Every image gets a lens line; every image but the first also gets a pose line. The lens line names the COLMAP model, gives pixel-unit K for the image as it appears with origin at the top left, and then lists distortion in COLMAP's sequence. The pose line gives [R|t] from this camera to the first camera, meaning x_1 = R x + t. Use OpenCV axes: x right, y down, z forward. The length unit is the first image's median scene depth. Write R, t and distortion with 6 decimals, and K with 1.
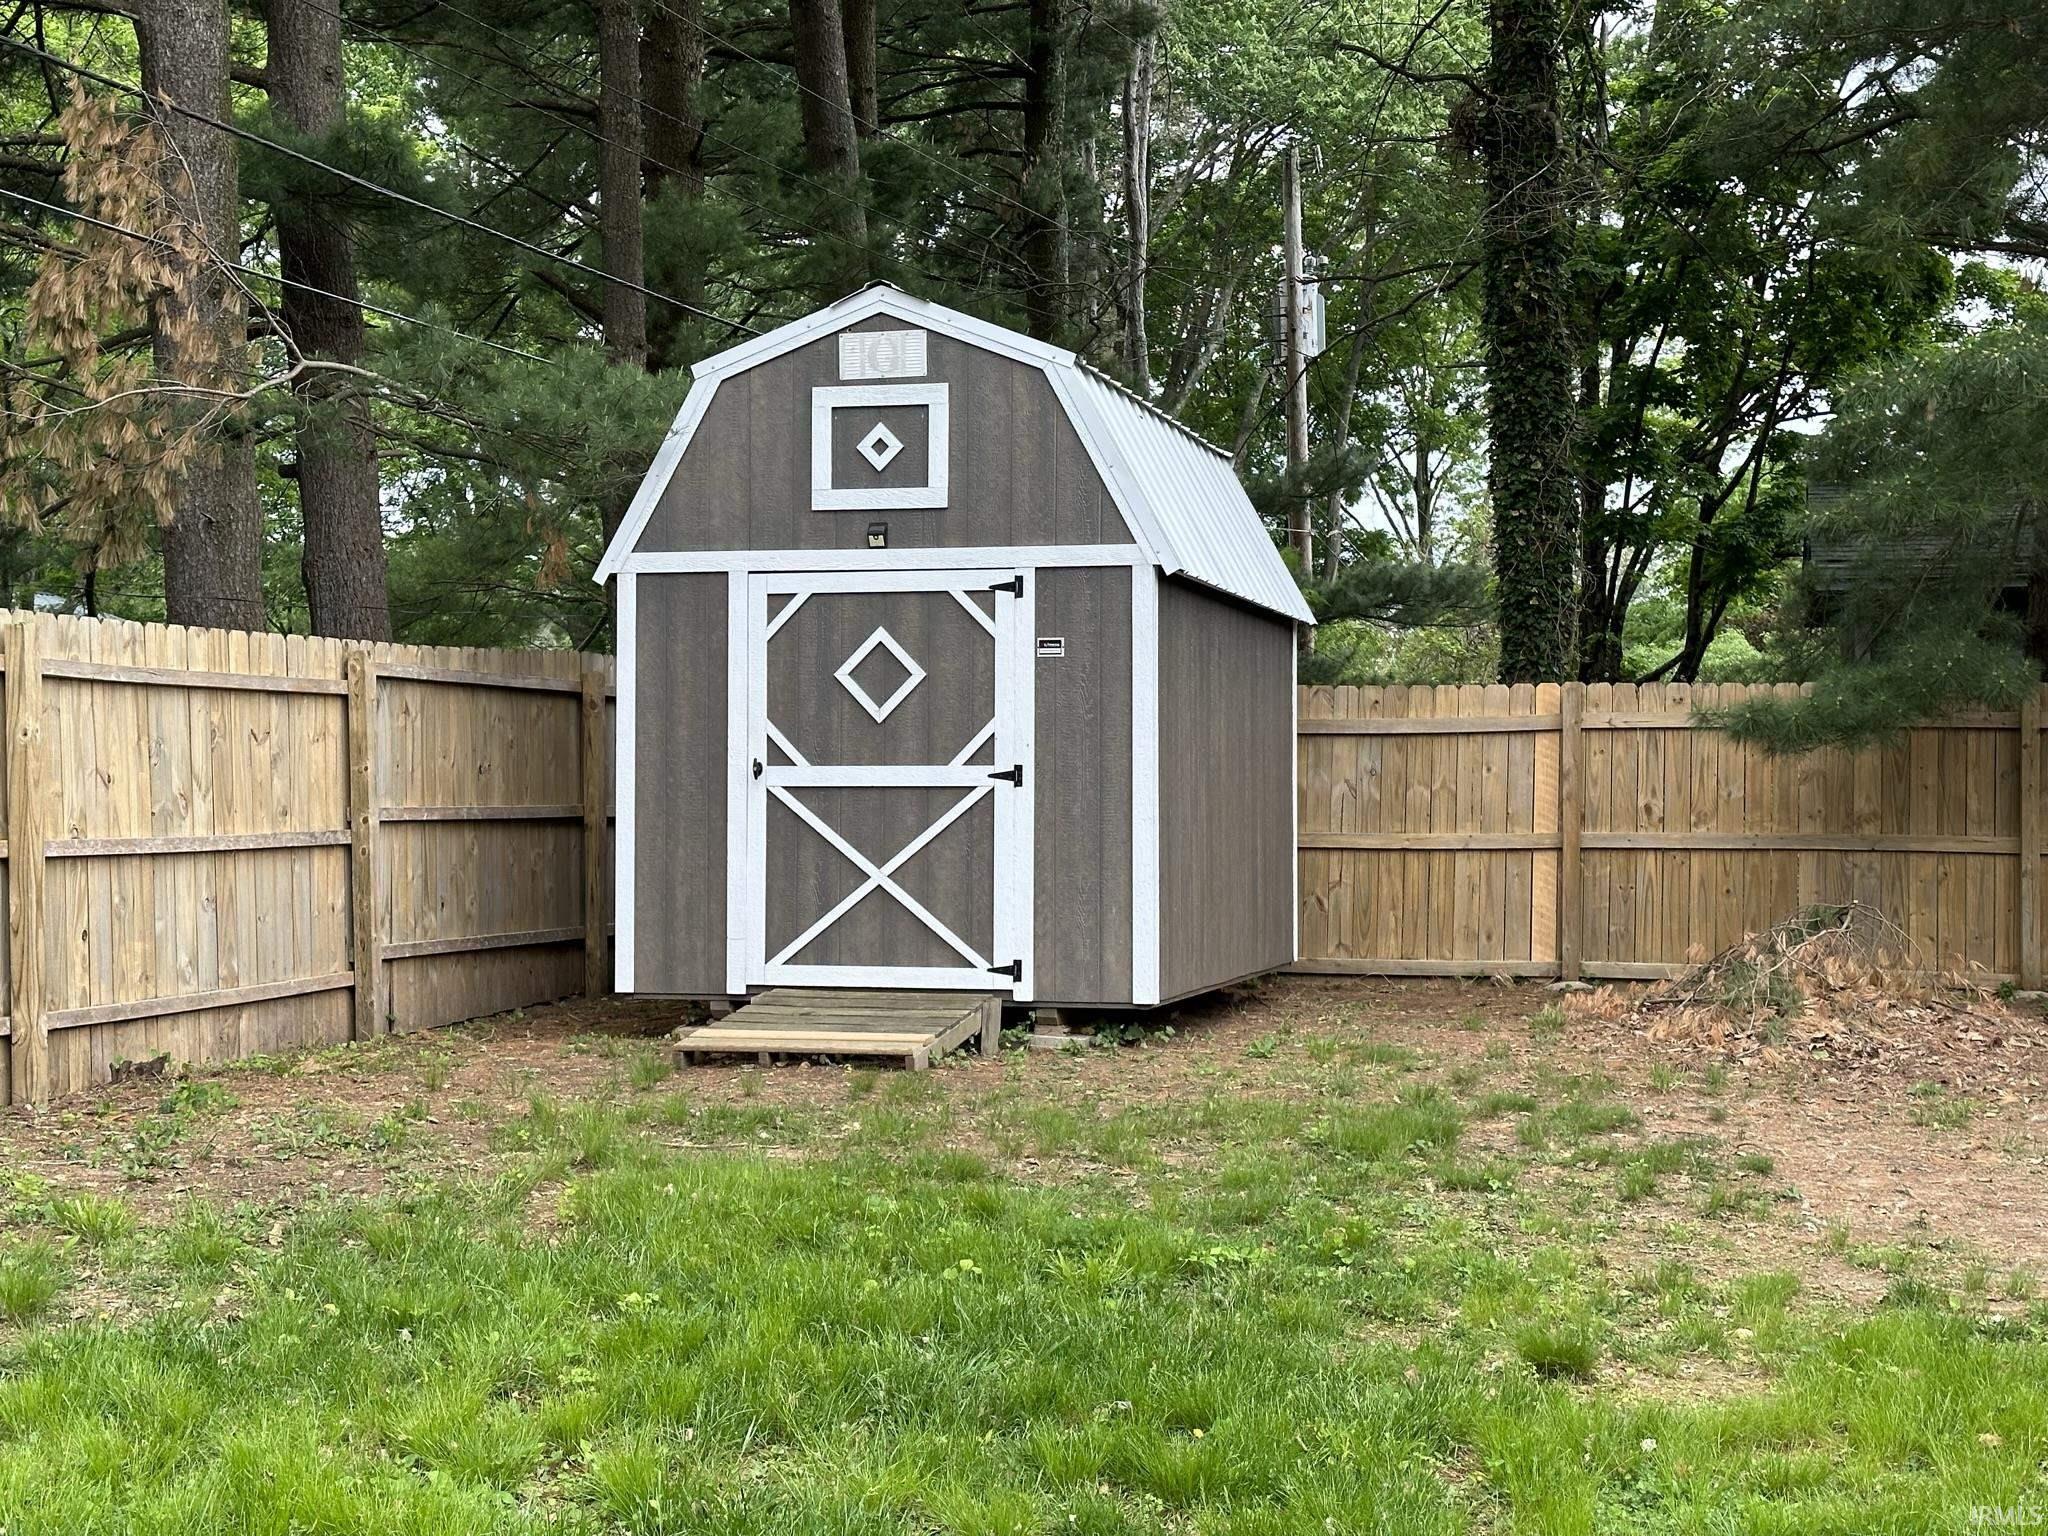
lens RADIAL K [[2844.4, 0, 1025.9], [0, 2844.4, 766.9], [0, 0, 1]] dist [0.139002, 0.000000]
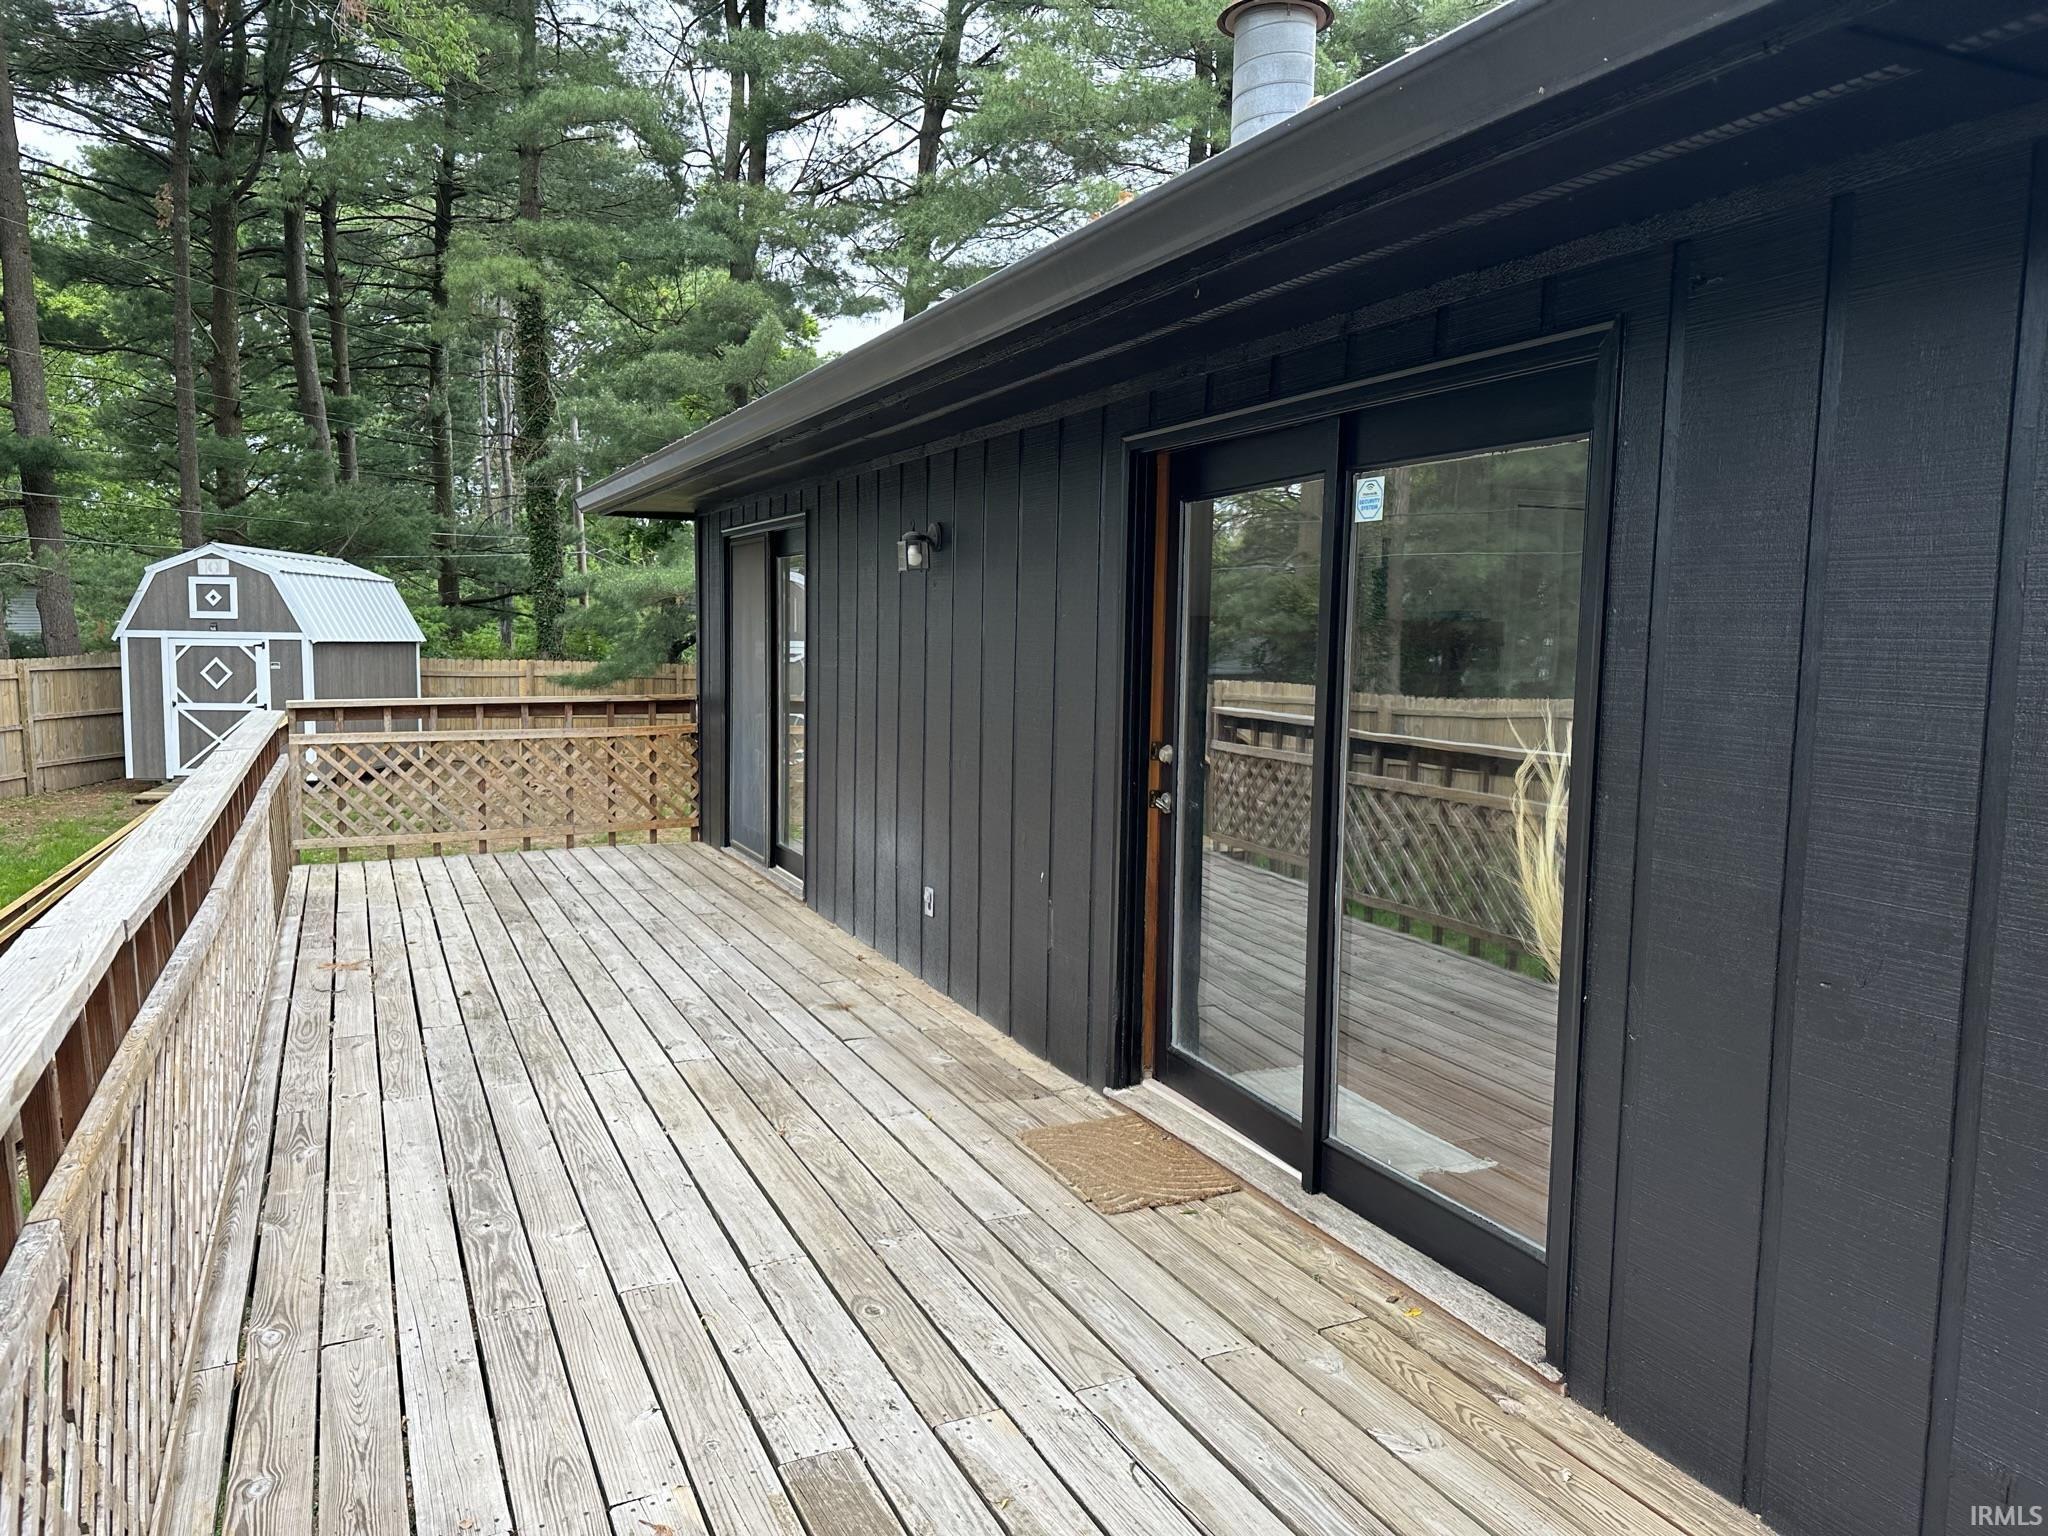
lens RADIAL K [[1449.9, 0, 1022.2], [0, 1449.9, 772.9], [0, 0, 1]] dist [-0.006203, -0.004139]
pose [[0.959395, -0.014761, 0.281680, 0.332981], [-0.015241, 0.994458, 0.104022, -0.099345], [-0.281654, -0.104092, 0.953853, -0.712477]]
